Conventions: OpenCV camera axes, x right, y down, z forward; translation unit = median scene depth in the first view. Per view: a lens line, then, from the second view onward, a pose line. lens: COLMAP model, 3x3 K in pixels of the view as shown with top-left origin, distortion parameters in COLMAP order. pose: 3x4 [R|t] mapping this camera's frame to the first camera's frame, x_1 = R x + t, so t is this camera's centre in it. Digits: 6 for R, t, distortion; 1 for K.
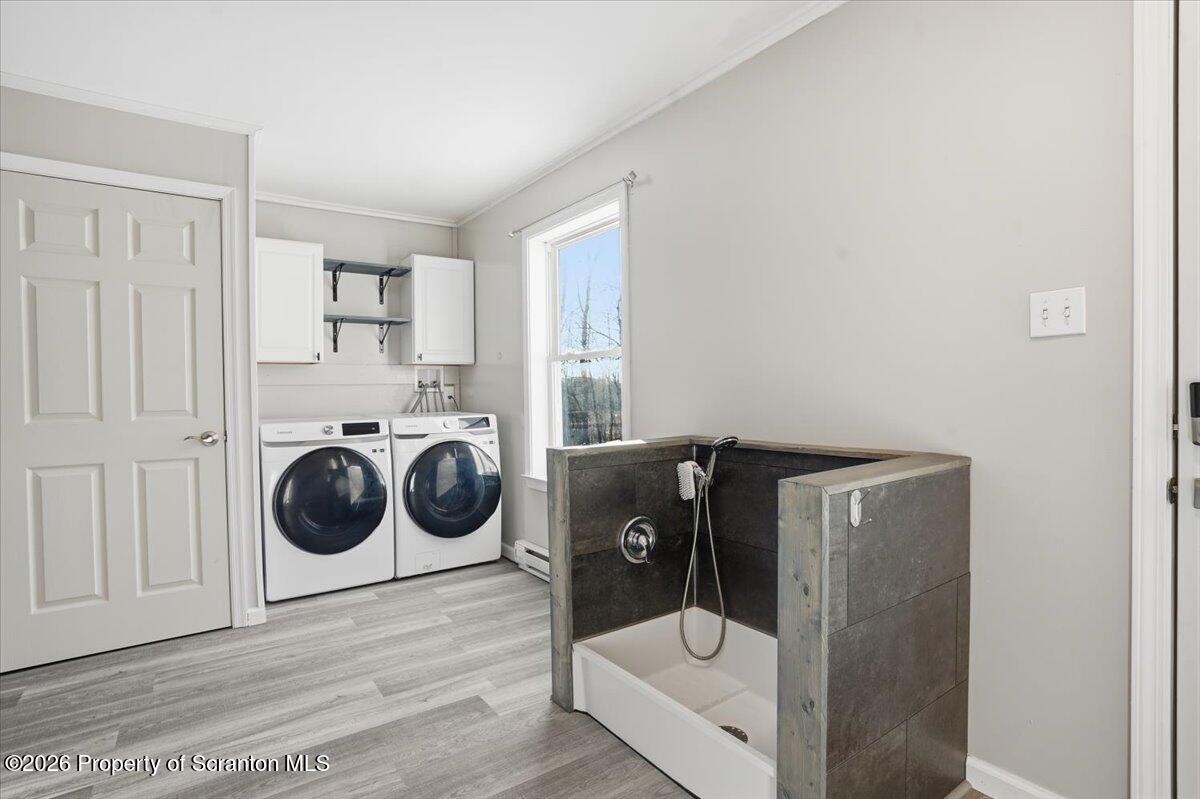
lens RADIAL K [[594.4, 0, 595.7], [0, 594.4, 399.0], [0, 0, 1]] dist [-0.073088, 0.032348]
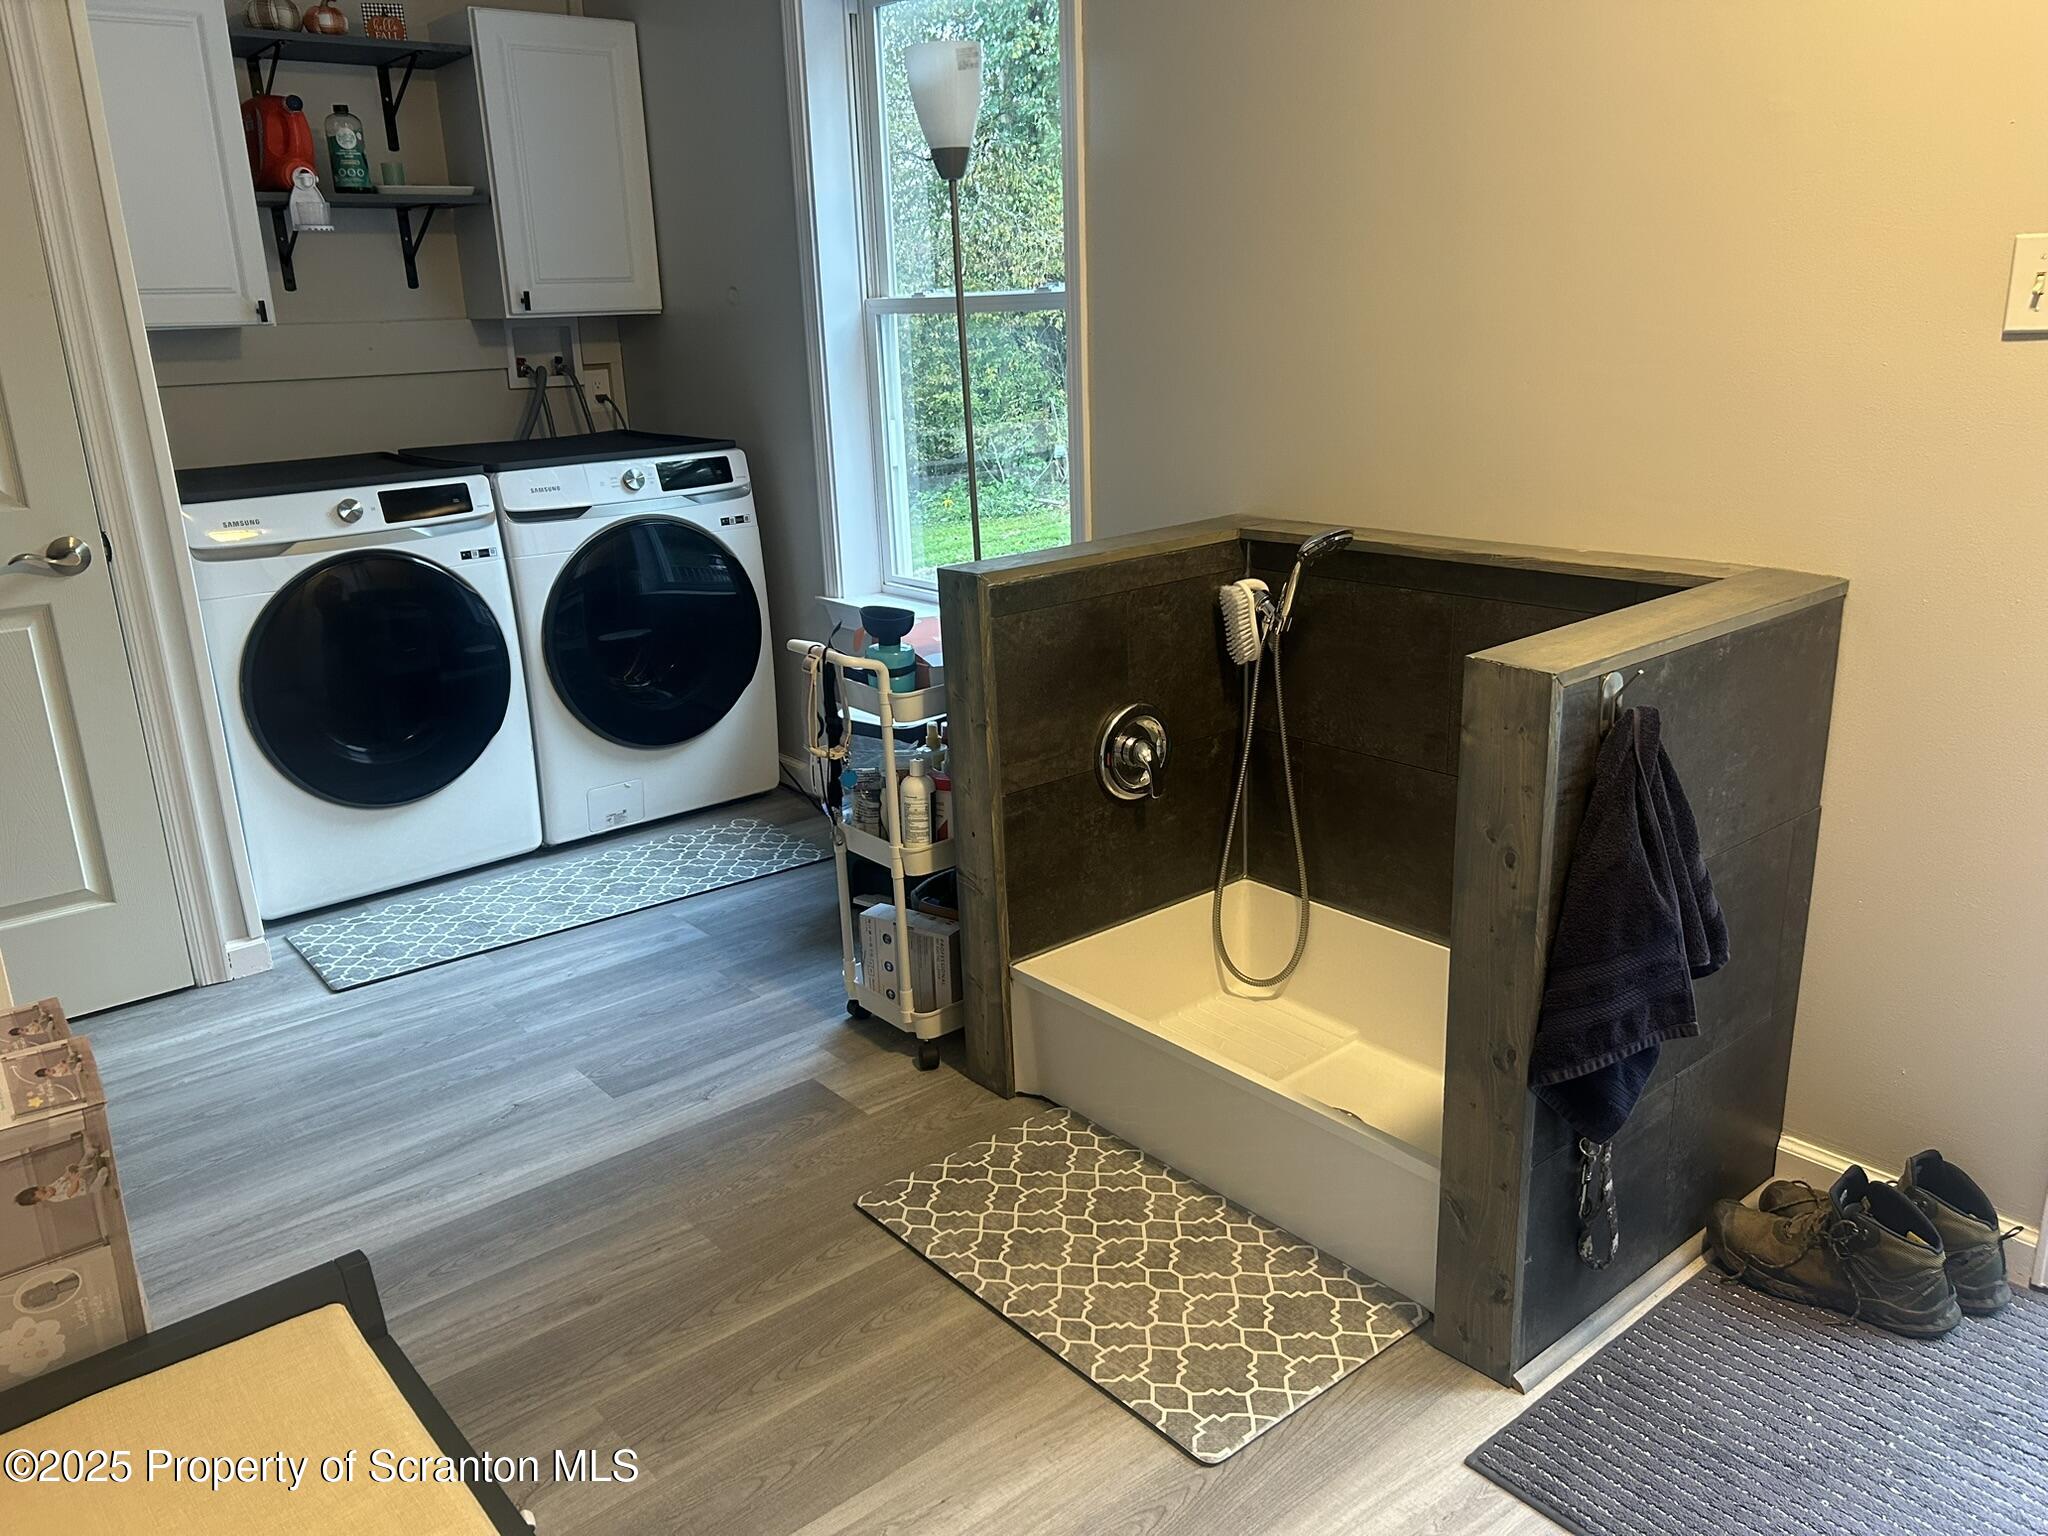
lens RADIAL K [[1549.1, 0, 1023.3], [0, 1549.1, 776.1], [0, 0, 1]] dist [0.059570, -0.062092]
pose [[0.996395, -0.044403, 0.072289, -0.102505], [0.022645, 0.960379, 0.277777, -0.085010], [-0.081759, -0.275138, 0.957922, -0.173969]]
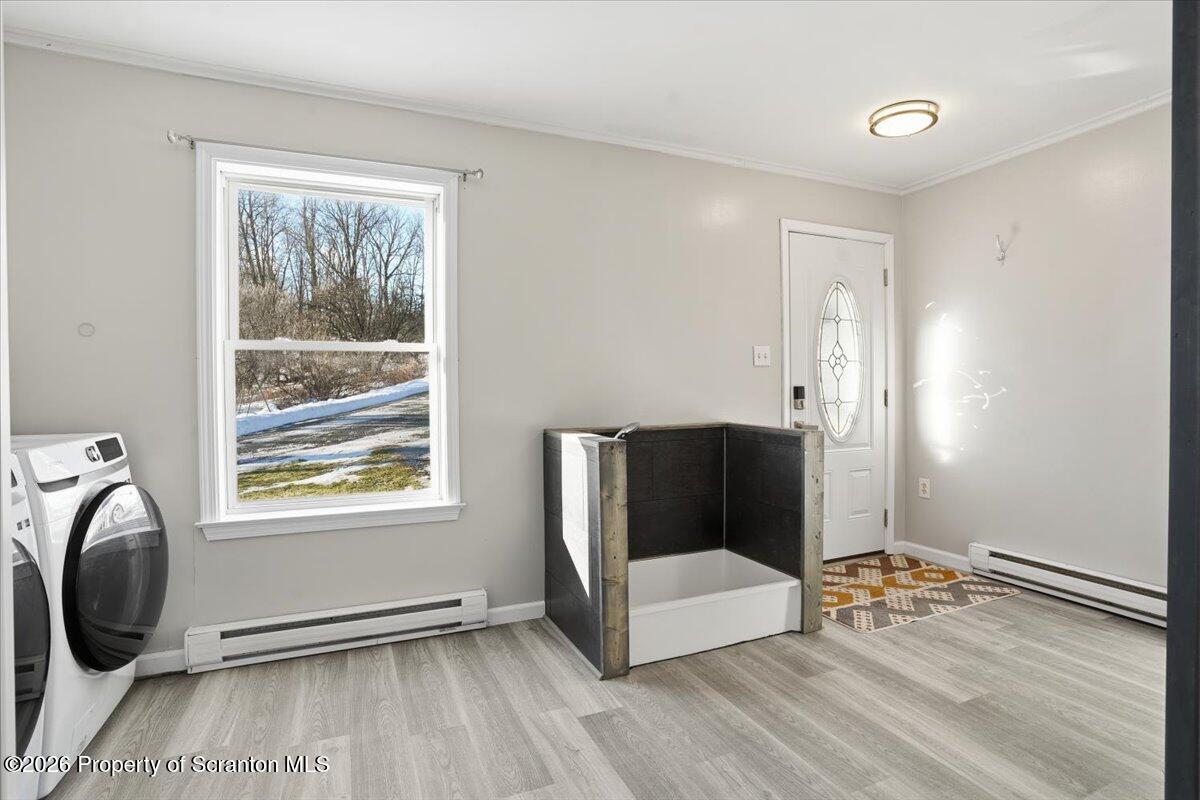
lens RADIAL K [[594.4, 0, 595.7], [0, 594.4, 399.5], [0, 0, 1]] dist [-0.073088, 0.032348]
pose [[0.203550, -0.003715, 0.979058, -1.028217], [0.021880, 0.999760, -0.000755, 0.007247], [-0.978820, 0.021575, 0.203582, 0.726616]]
